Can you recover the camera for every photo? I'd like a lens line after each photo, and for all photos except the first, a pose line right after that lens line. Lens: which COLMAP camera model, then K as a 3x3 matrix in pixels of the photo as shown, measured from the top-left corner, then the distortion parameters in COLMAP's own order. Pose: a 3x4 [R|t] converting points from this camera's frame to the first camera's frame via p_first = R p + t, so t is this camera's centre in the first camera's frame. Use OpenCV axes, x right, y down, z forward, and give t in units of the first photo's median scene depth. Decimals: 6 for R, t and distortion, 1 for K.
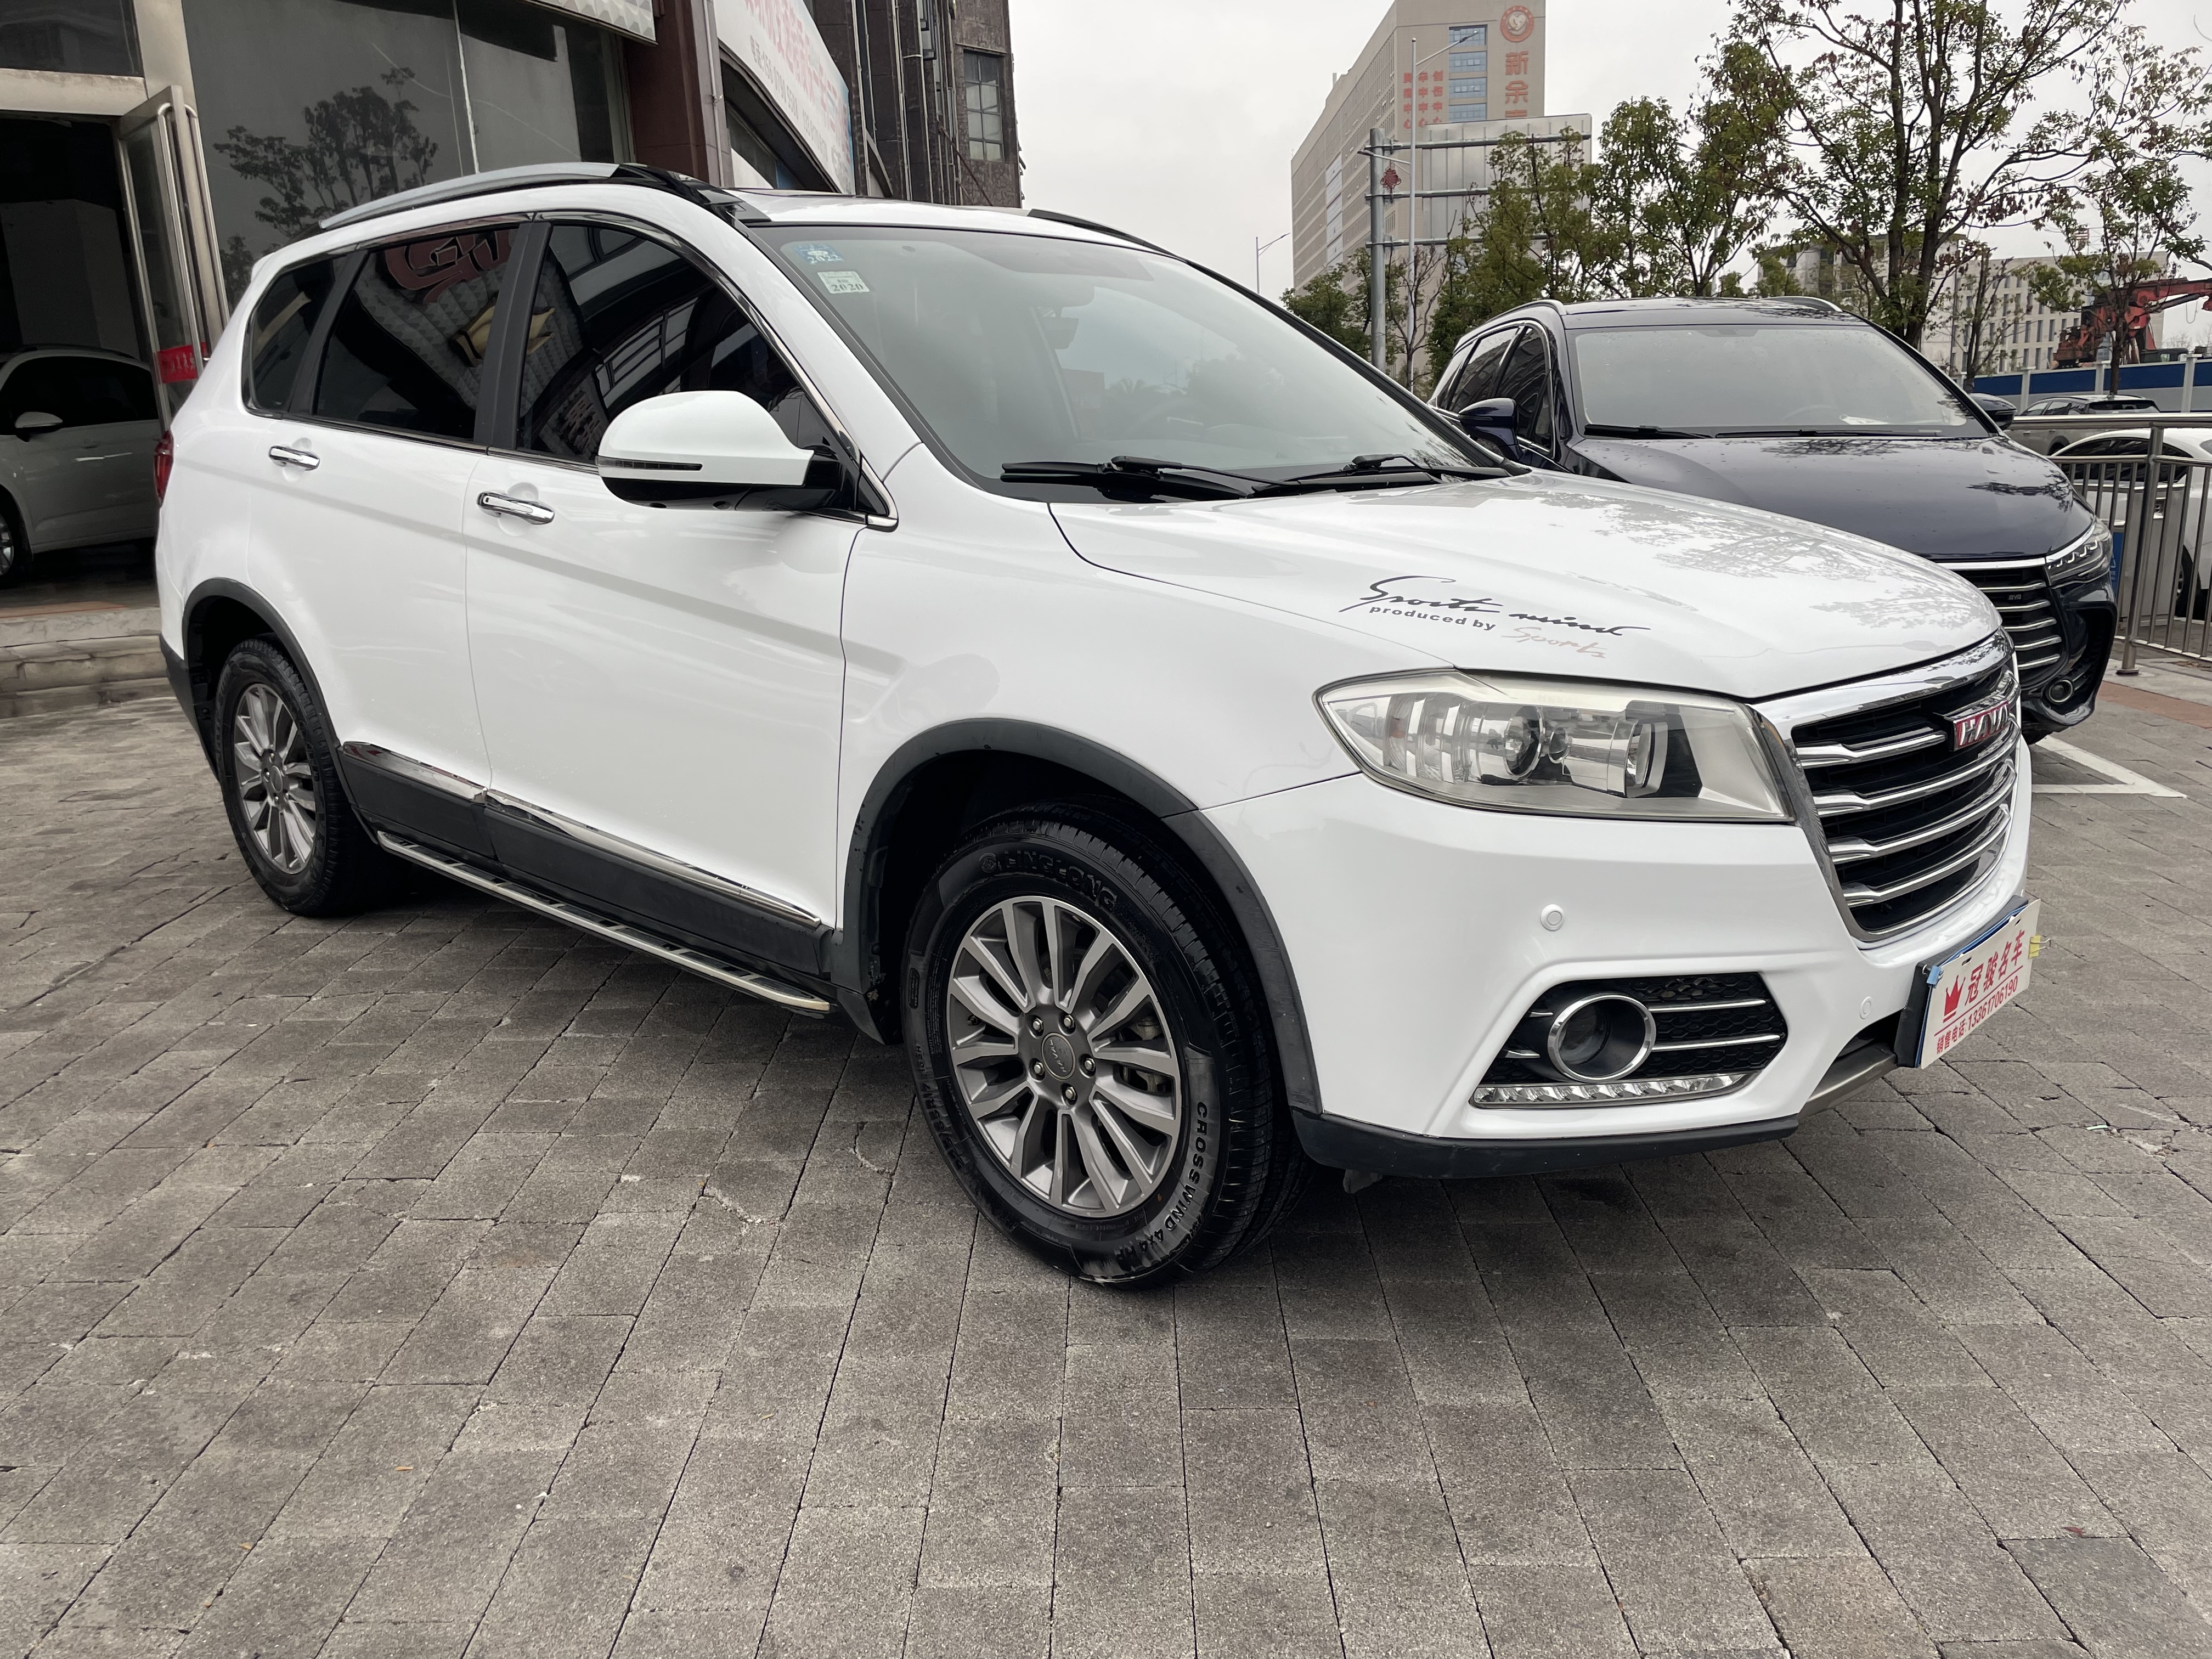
lens RADIAL K [[1645.6, 0, 1107.8], [0, 1645.6, 832.7], [0, 0, 1]] dist [0.091777, -0.116935]
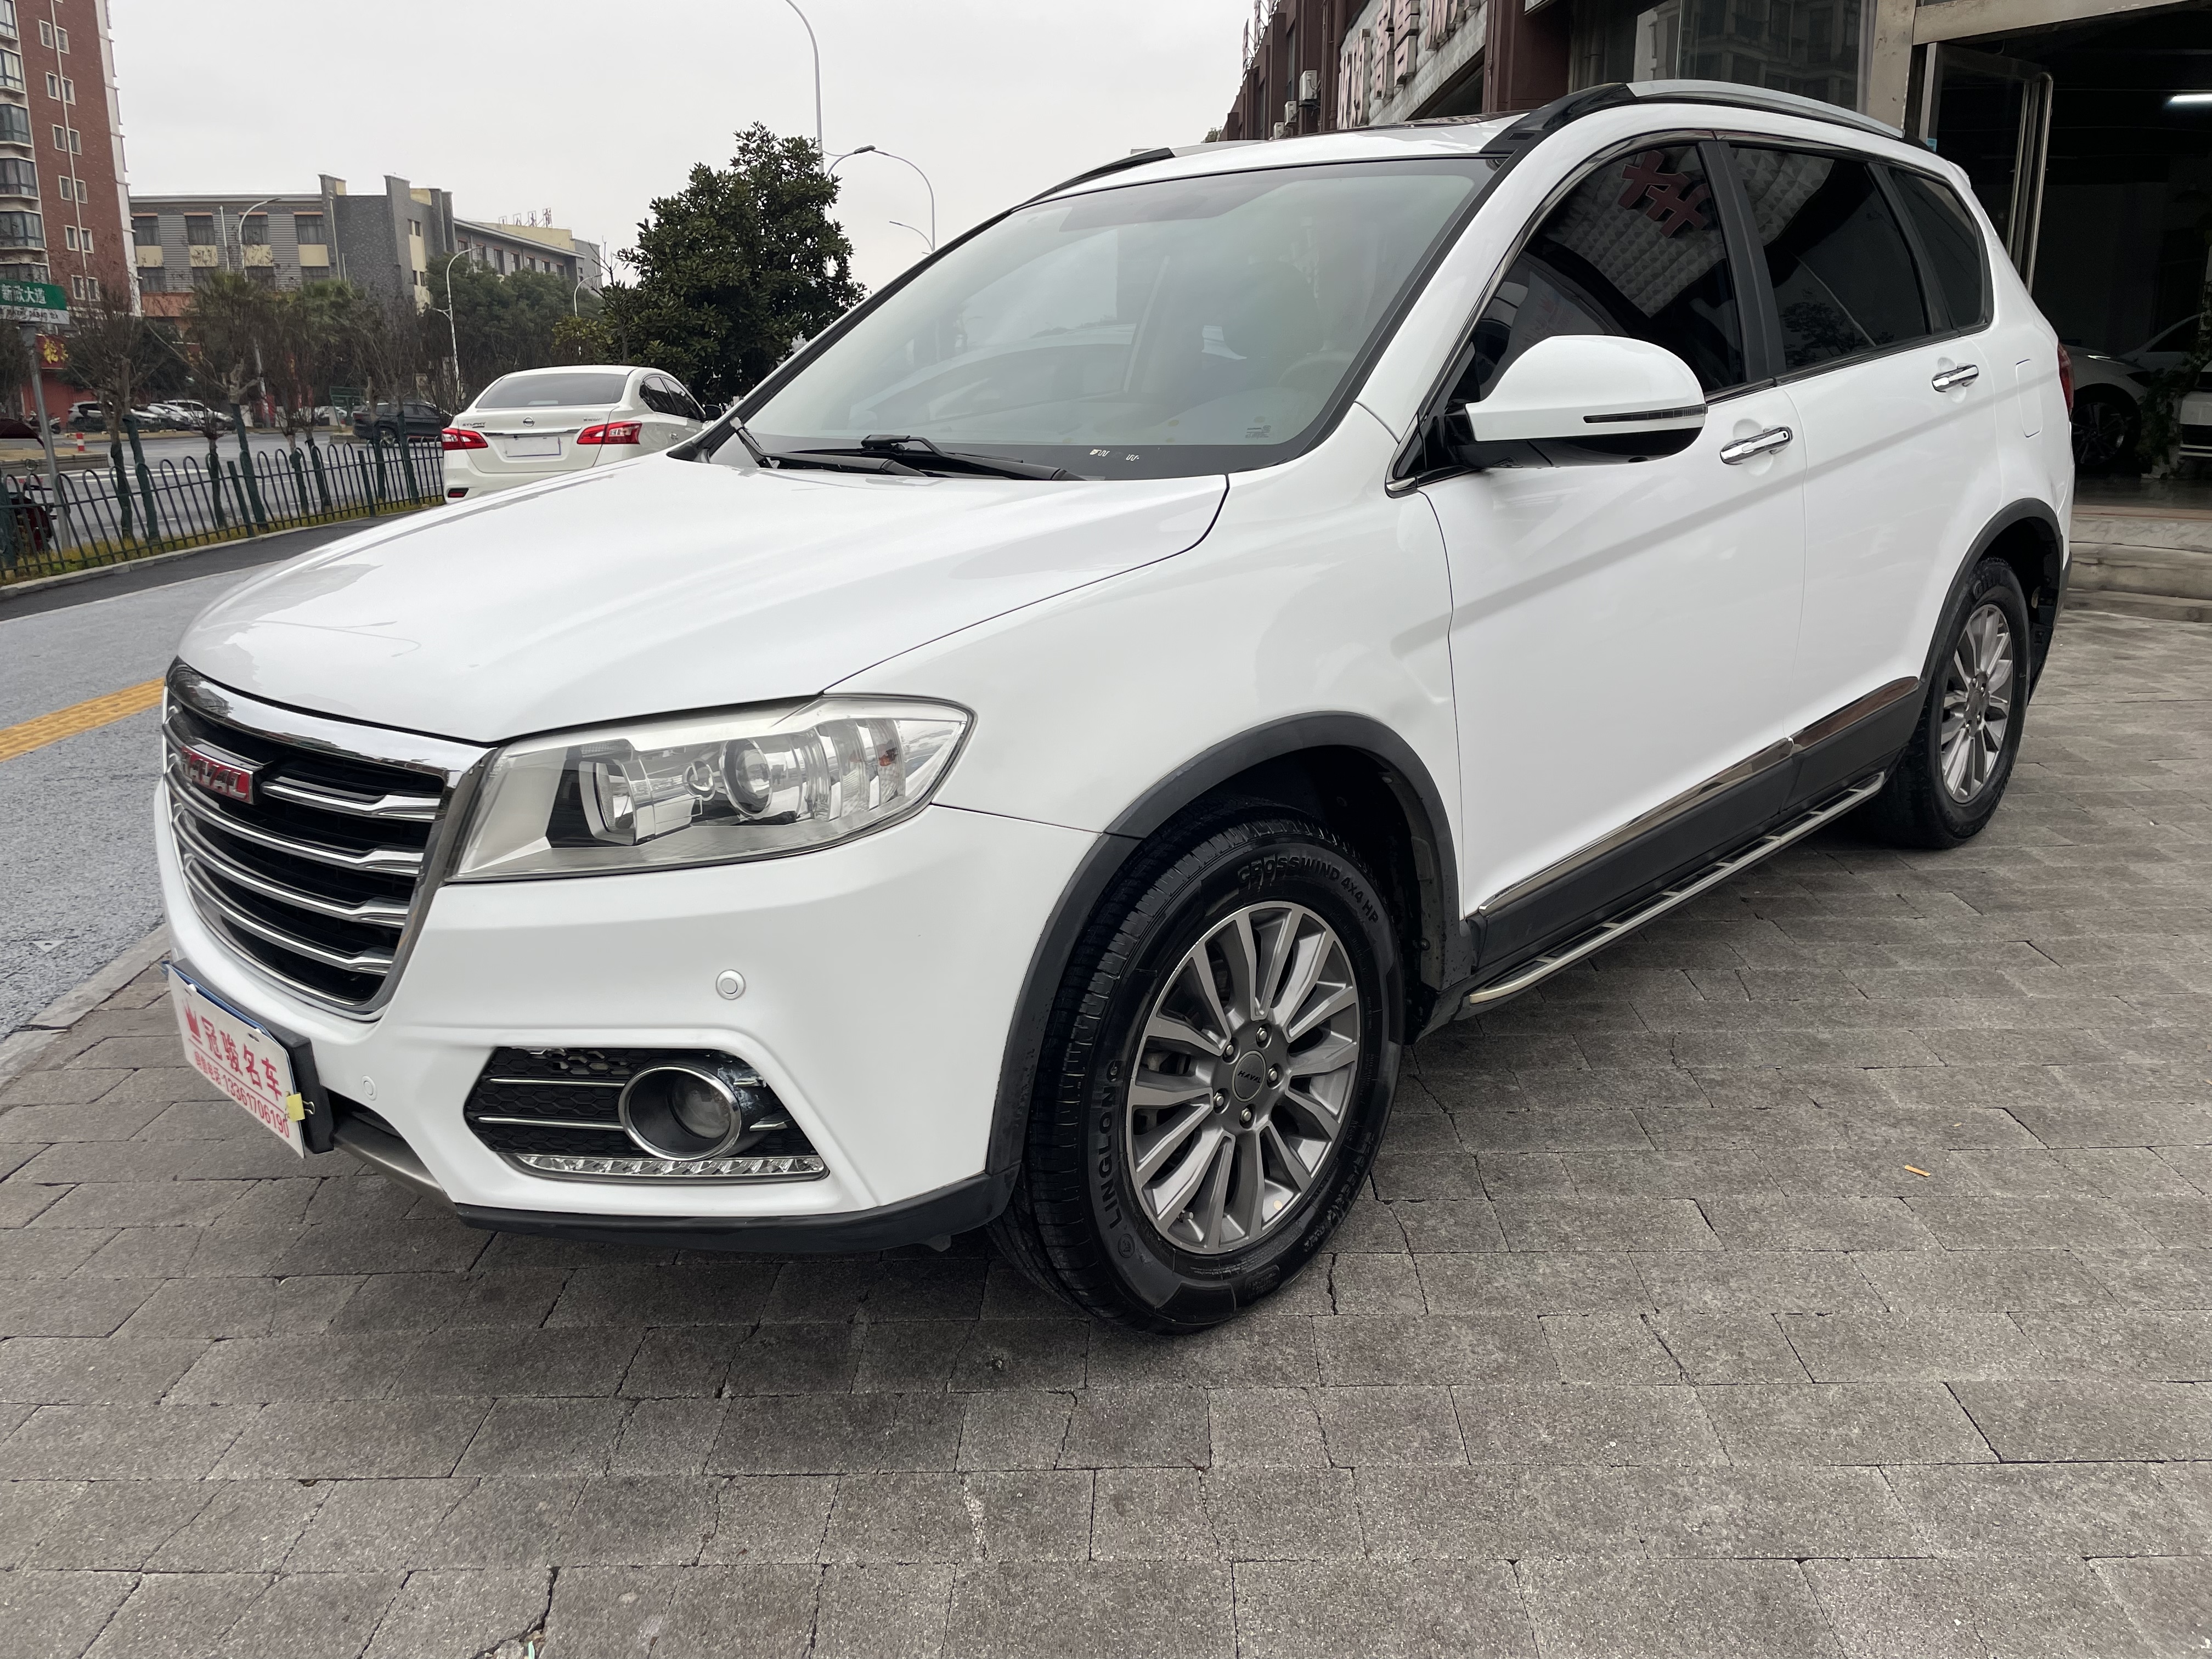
lens RADIAL K [[1650.9, 0, 1100.3], [0, 1650.9, 806.8], [0, 0, 1]] dist [0.098994, -0.128381]
pose [[-0.023373, 0.280910, -0.959449, 1.331112], [-0.220028, 0.934734, 0.279034, -0.387212], [0.975214, 0.217627, 0.039961, 1.367962]]
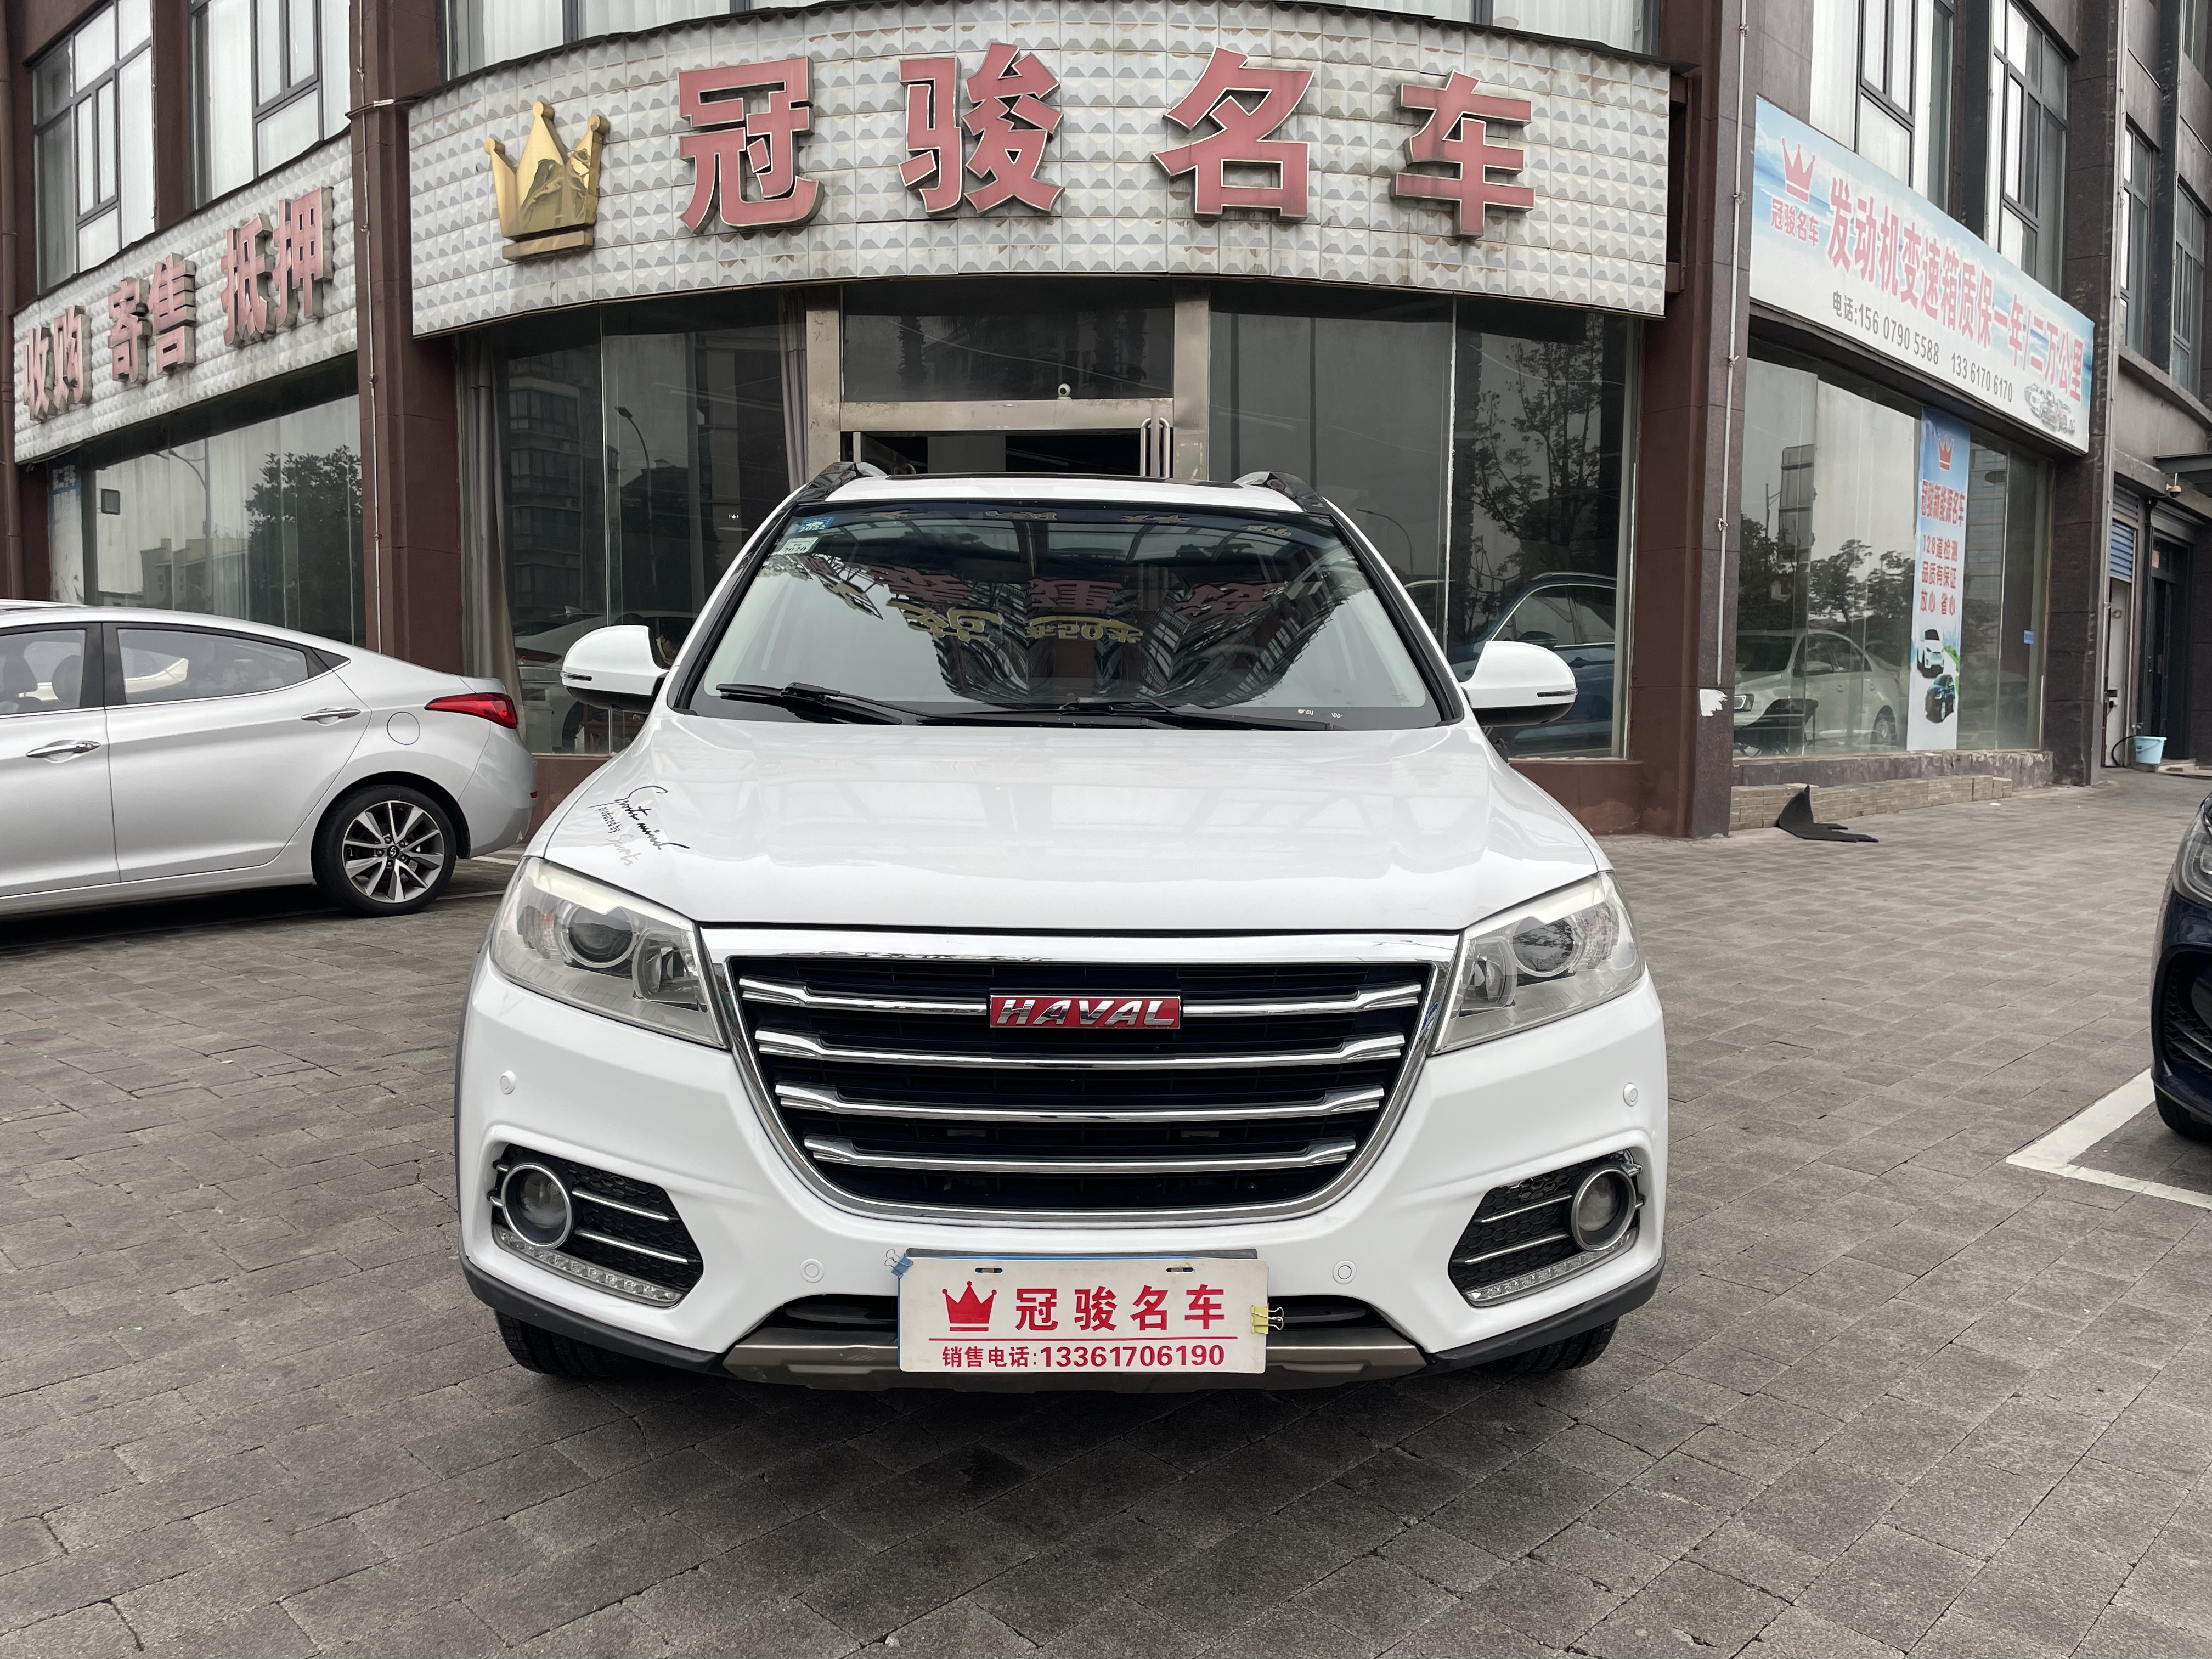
lens RADIAL K [[1645.6, 0, 1107.8], [0, 1645.6, 832.7], [0, 0, 1]] dist [0.091777, -0.116935]
pose [[0.713165, 0.101333, -0.693634, 1.085863], [-0.201063, 0.977490, -0.063924, -0.101274], [0.671543, 0.185052, 0.717486, 0.353531]]
